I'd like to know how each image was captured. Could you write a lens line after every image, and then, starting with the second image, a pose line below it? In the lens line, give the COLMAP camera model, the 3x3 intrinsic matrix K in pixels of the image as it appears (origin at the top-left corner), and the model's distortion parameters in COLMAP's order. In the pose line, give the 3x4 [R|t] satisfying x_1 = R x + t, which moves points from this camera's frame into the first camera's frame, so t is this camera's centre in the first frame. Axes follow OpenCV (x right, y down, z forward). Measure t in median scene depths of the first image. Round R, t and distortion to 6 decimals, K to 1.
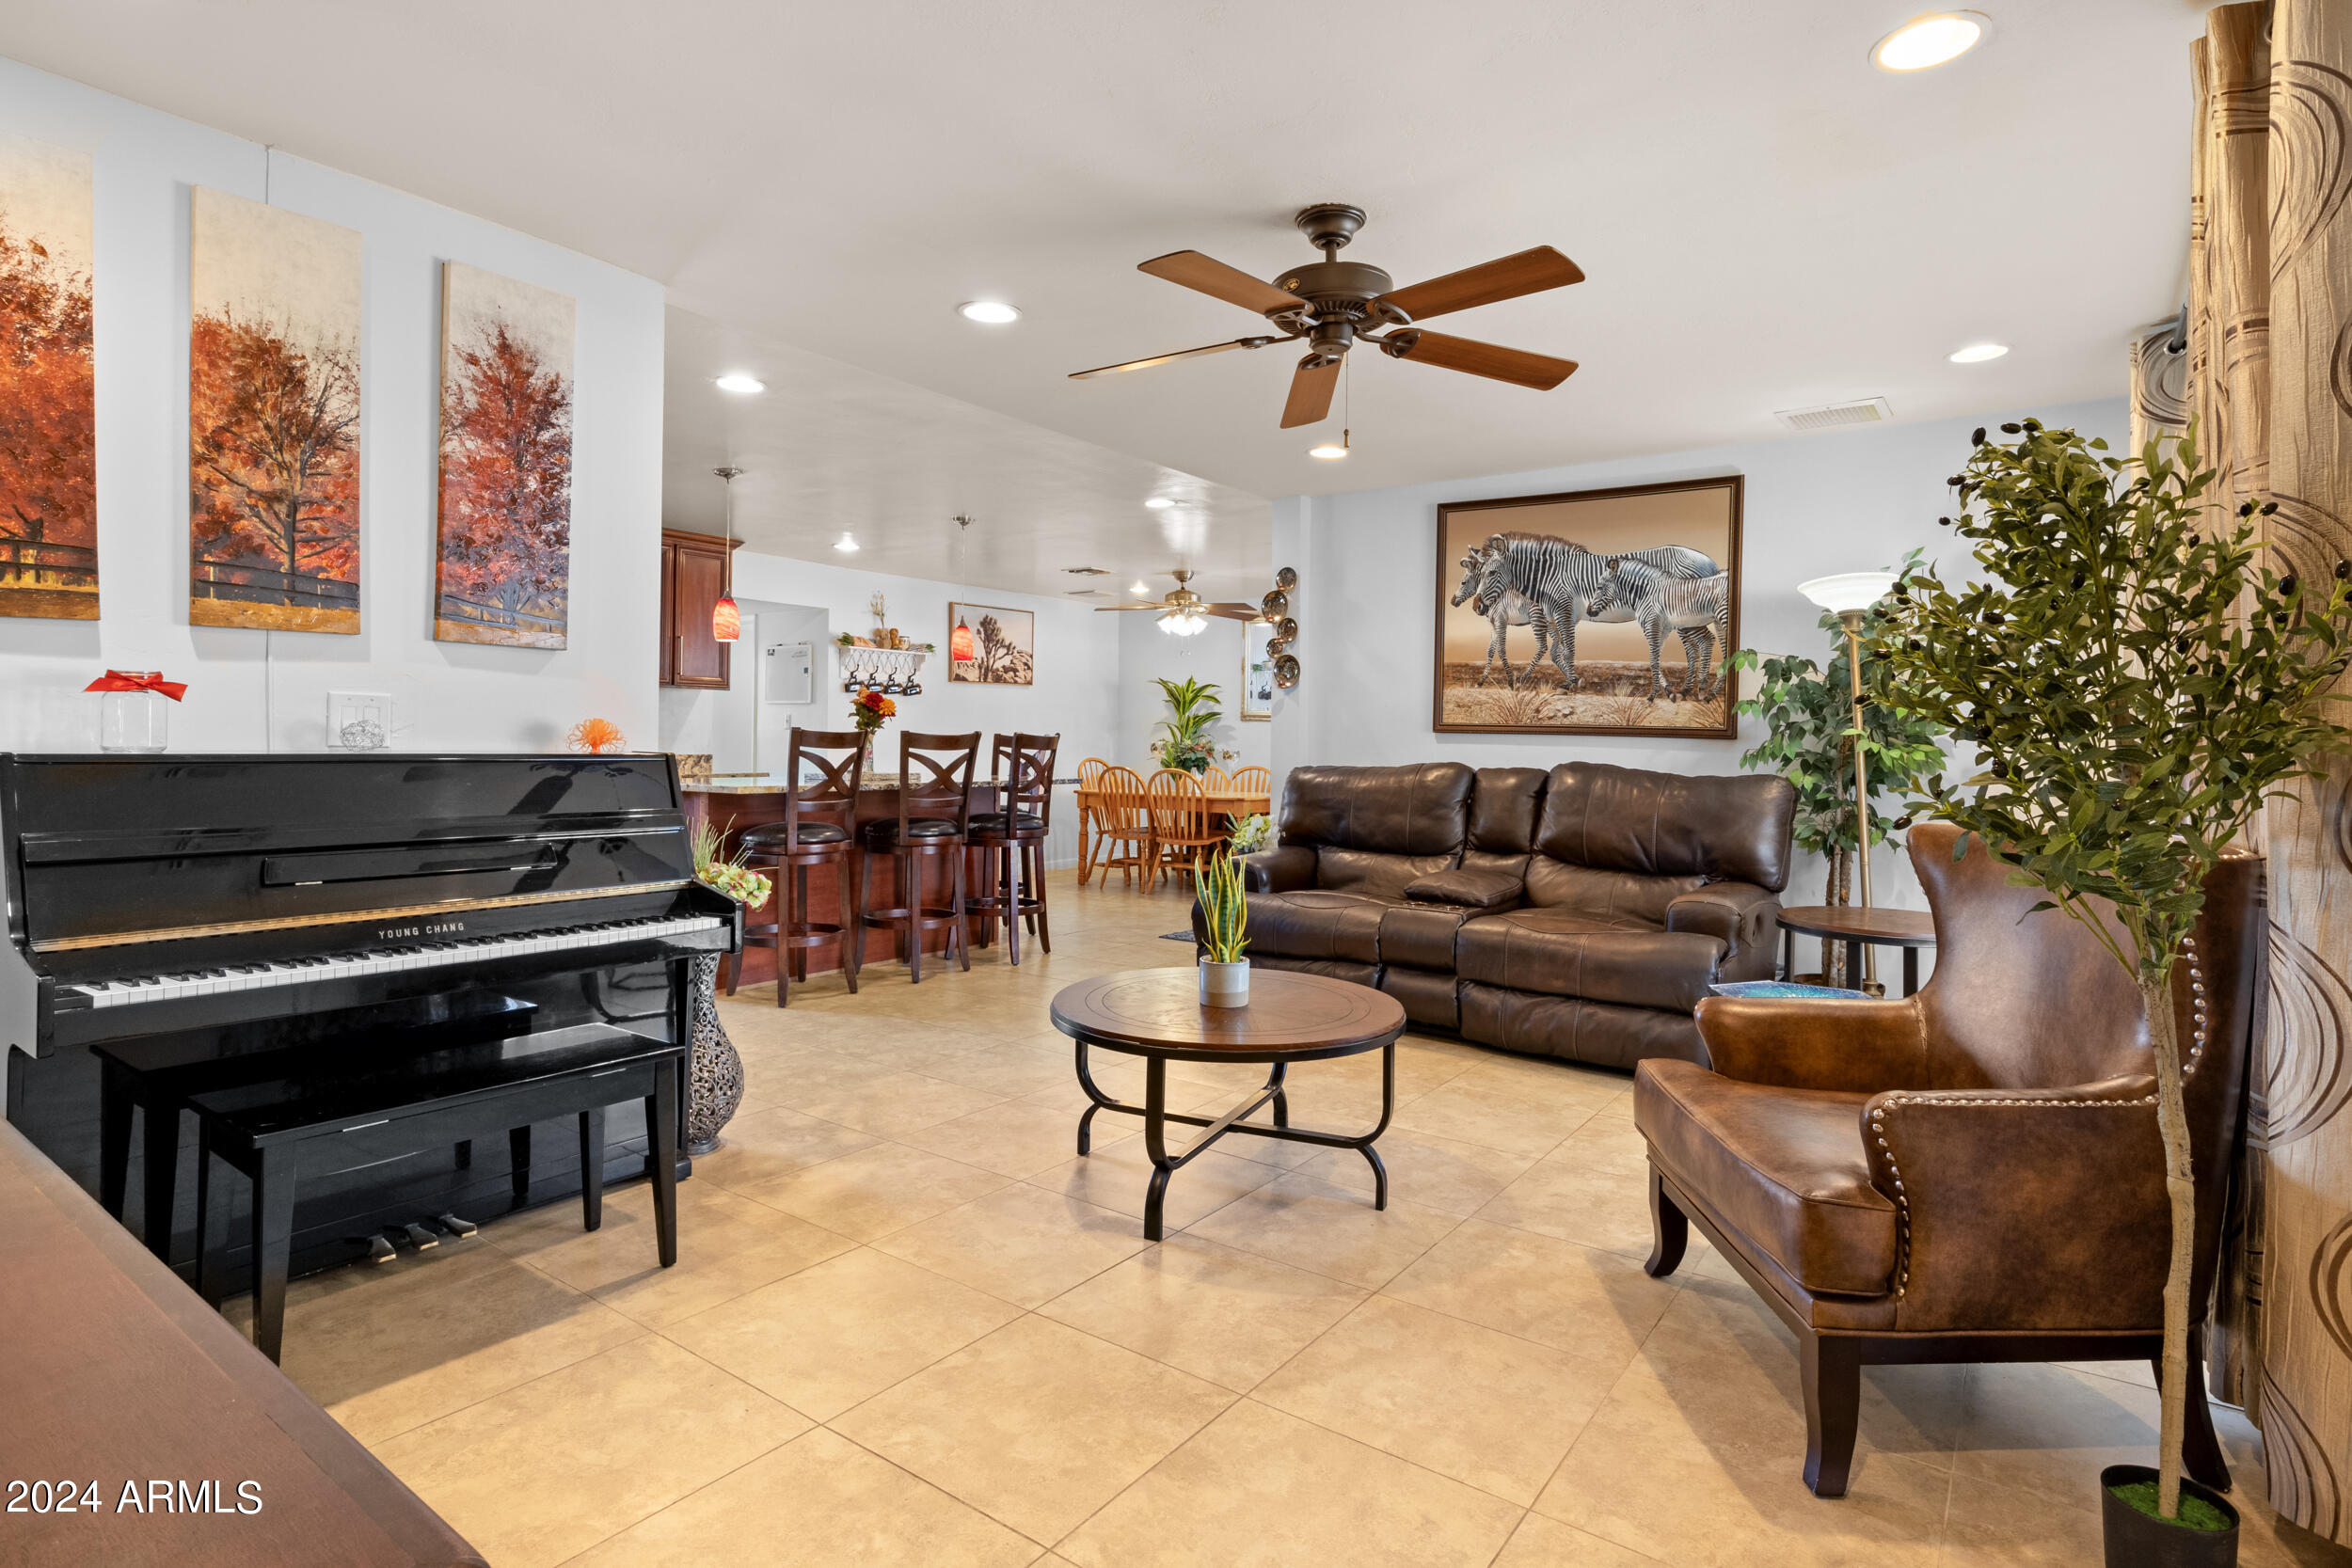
lens RADIAL K [[1177.8, 0, 1181.1], [0, 1177.8, 763.4], [0, 0, 1]] dist [-0.004708, -0.000023]
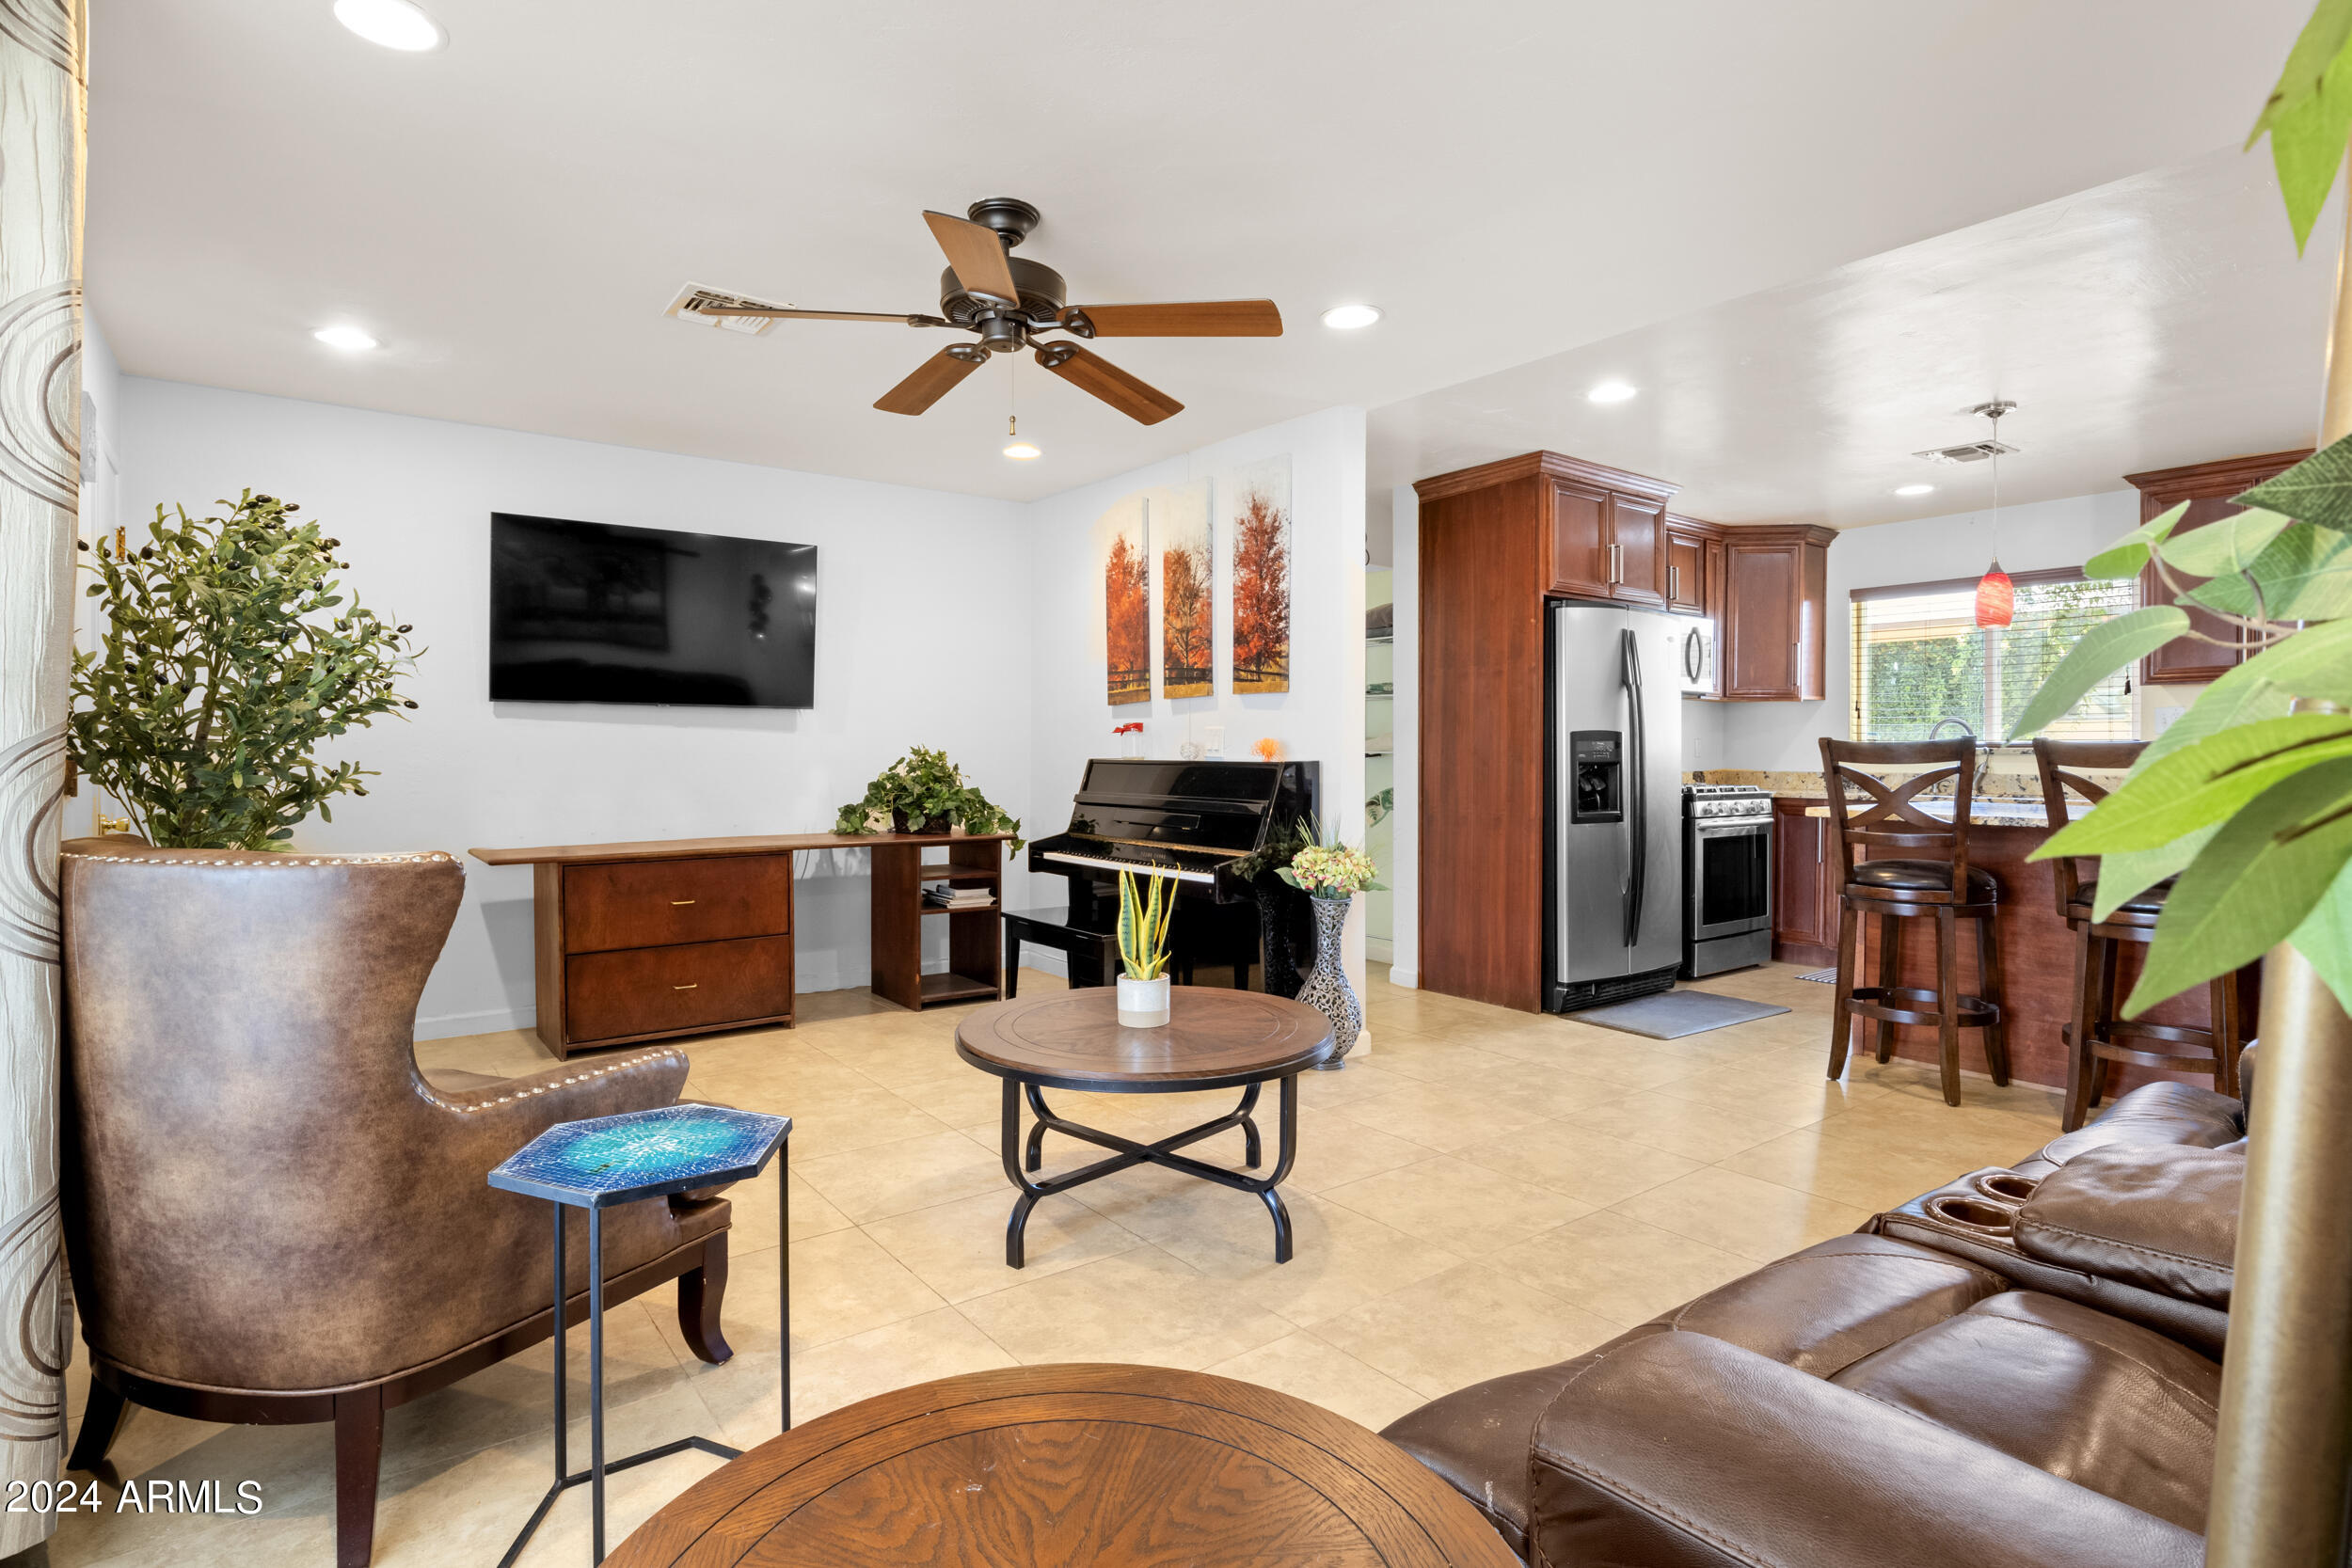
lens RADIAL K [[1177.8, 0, 1178.7], [0, 1177.8, 776.9], [0, 0, 1]] dist [-0.004708, -0.000023]
pose [[-0.282402, 0.003989, -0.959288, 0.999448], [-0.026636, 0.999573, 0.011998, -0.003887], [0.958926, 0.028940, -0.282175, 1.379333]]
